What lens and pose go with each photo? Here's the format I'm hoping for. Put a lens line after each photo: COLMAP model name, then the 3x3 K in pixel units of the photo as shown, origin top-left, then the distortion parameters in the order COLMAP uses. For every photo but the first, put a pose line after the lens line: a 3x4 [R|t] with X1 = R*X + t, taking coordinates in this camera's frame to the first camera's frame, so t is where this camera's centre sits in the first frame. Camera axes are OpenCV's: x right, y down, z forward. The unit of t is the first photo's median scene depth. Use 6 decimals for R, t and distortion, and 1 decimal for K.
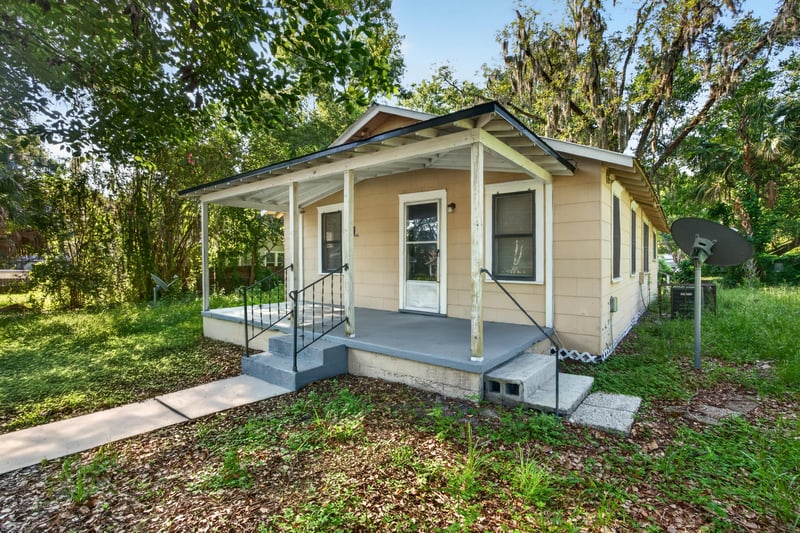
lens RADIAL K [[359.4, 0, 403.3], [0, 359.4, 264.9], [0, 0, 1]] dist [0.004783, 0.002131]
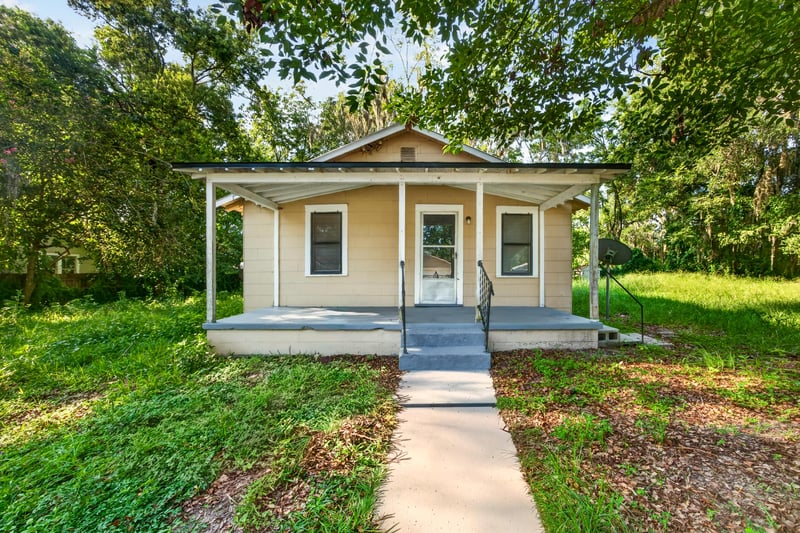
lens RADIAL K [[333.8, 0, 401.8], [0, 333.8, 277.3], [0, 0, 1]] dist [-0.003839, 0.002832]
pose [[0.802320, -0.015800, 0.596685, -0.747862], [0.006452, 0.999821, 0.017800, 0.020736], [-0.596859, -0.010432, 0.802278, 0.184486]]
